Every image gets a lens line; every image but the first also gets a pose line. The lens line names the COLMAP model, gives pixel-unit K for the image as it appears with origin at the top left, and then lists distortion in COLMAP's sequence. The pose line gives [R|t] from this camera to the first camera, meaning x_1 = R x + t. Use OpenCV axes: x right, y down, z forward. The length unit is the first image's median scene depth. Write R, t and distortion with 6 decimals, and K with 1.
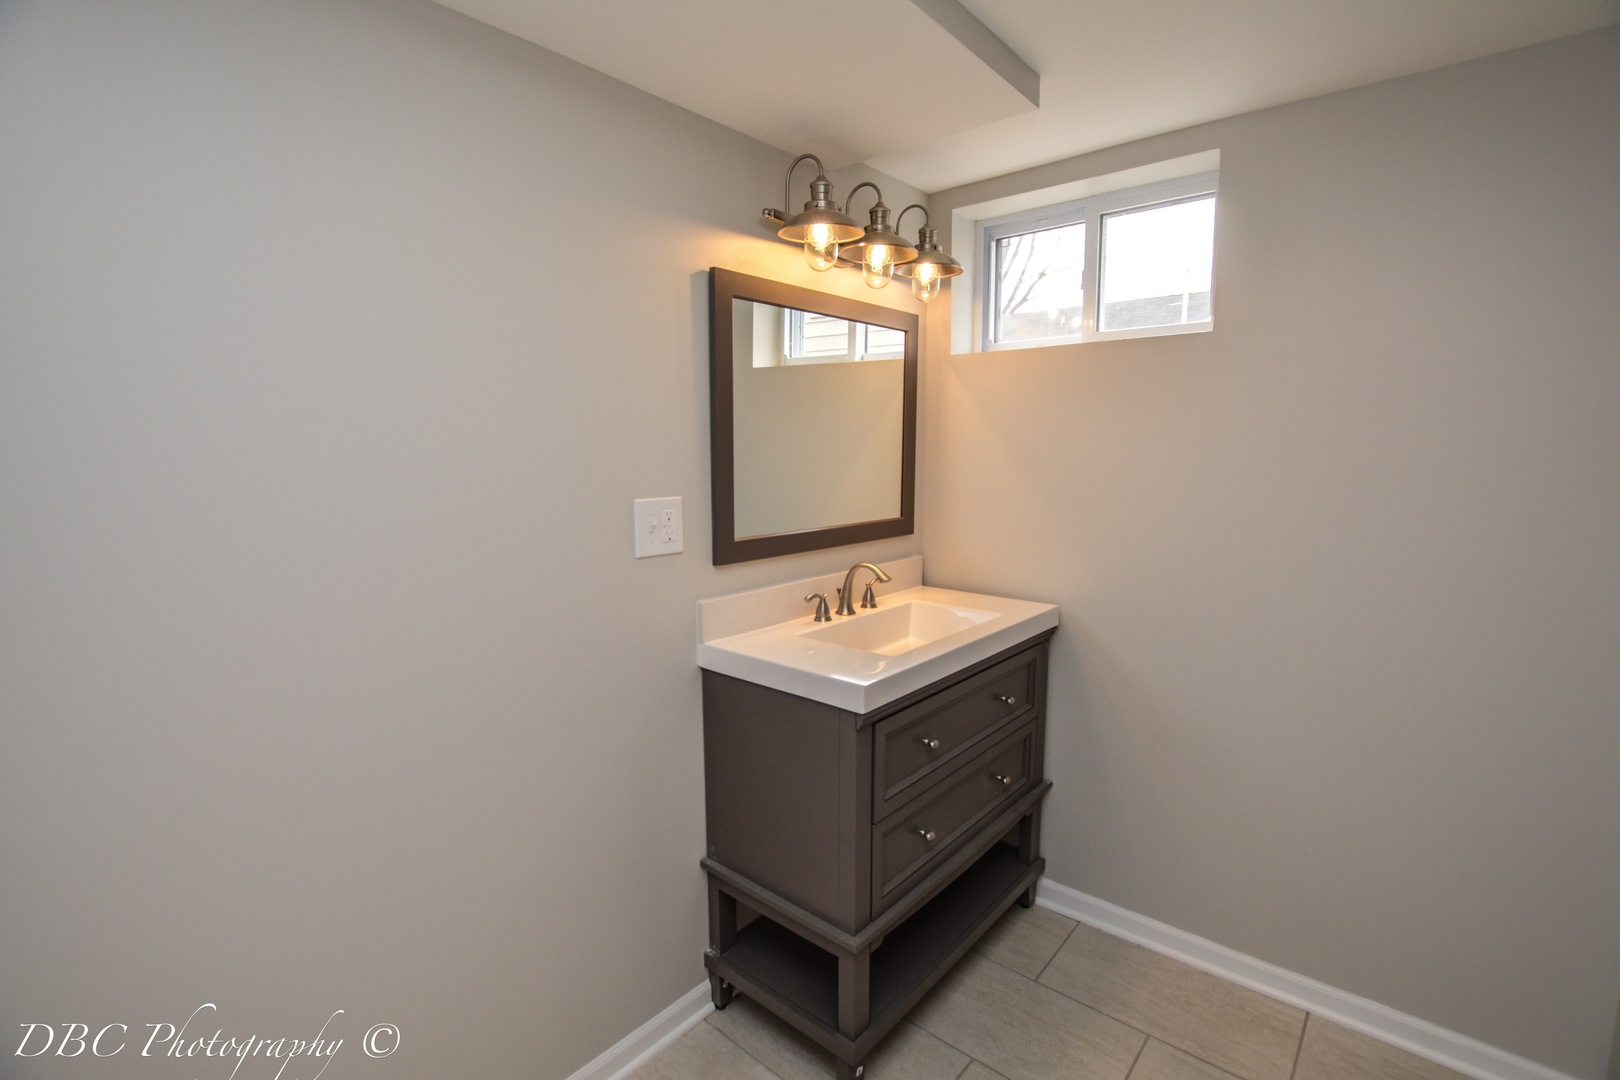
lens RADIAL K [[715.6, 0, 792.6], [0, 715.6, 539.4], [0, 0, 1]] dist [-0.031826, 0.003243]
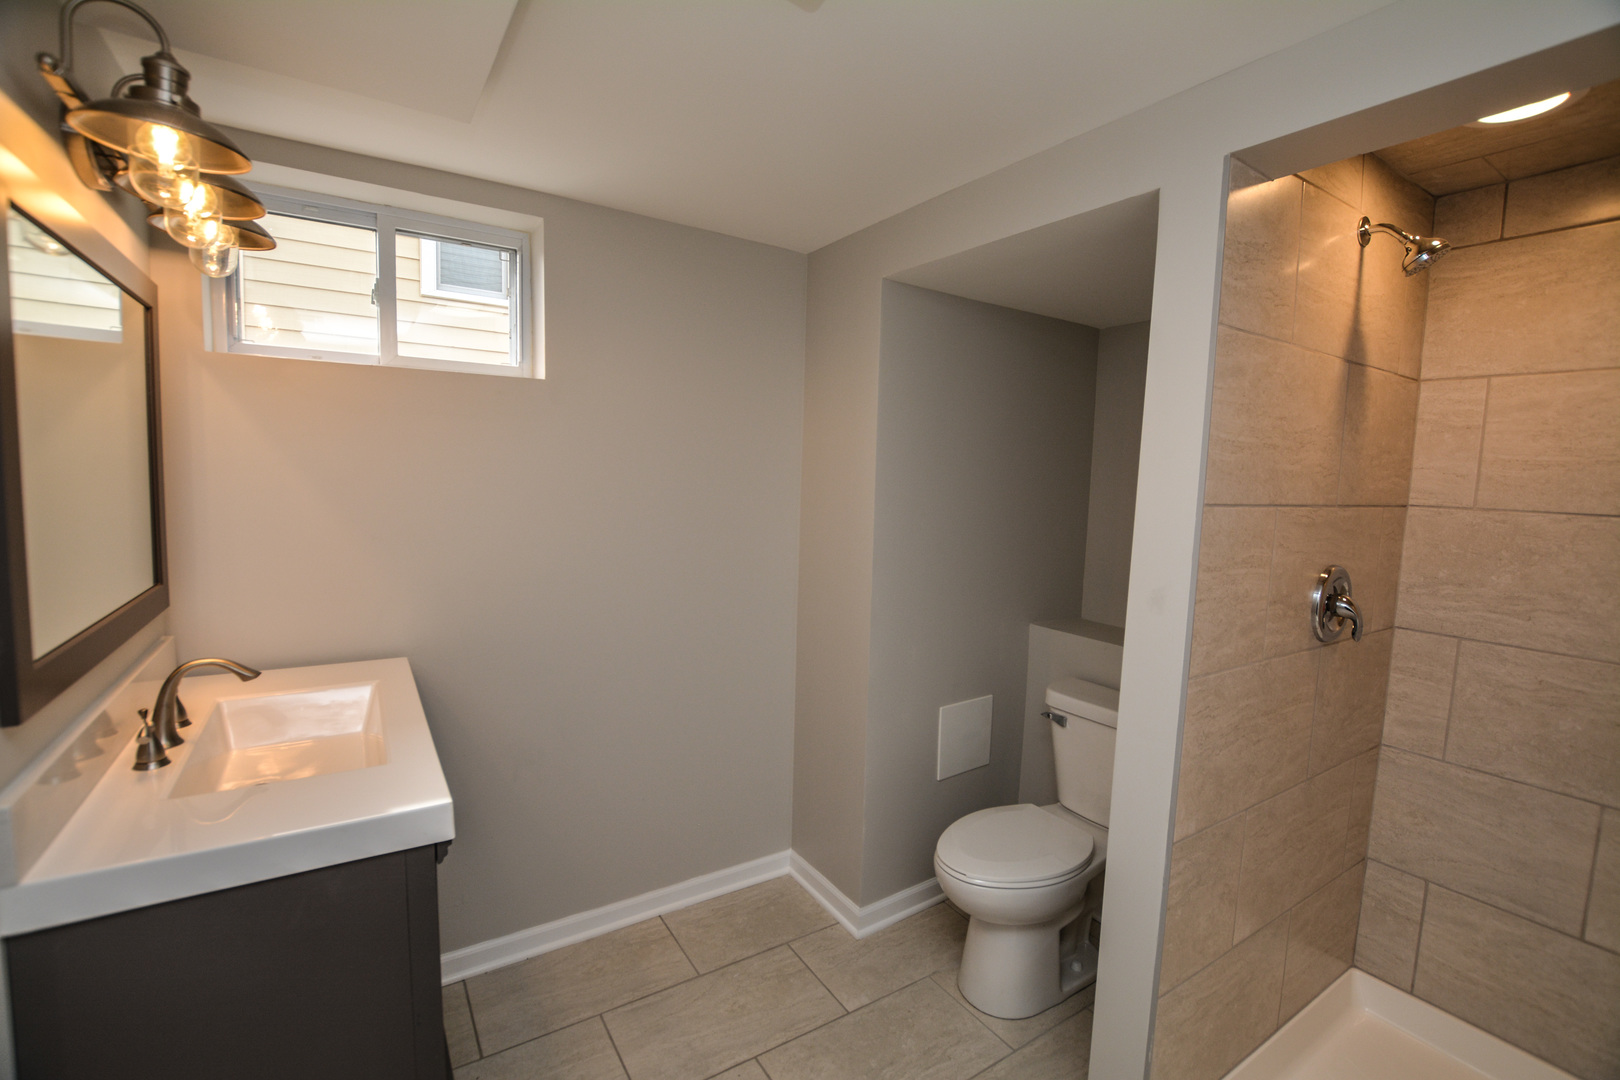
lens RADIAL K [[715.6, 0, 794.2], [0, 715.6, 543.2], [0, 0, 1]] dist [-0.031826, 0.003243]
pose [[0.283242, -0.081134, 0.955610, -0.401174], [0.097893, 0.993657, 0.055349, -0.062583], [-0.954039, 0.077871, 0.289387, 0.320660]]
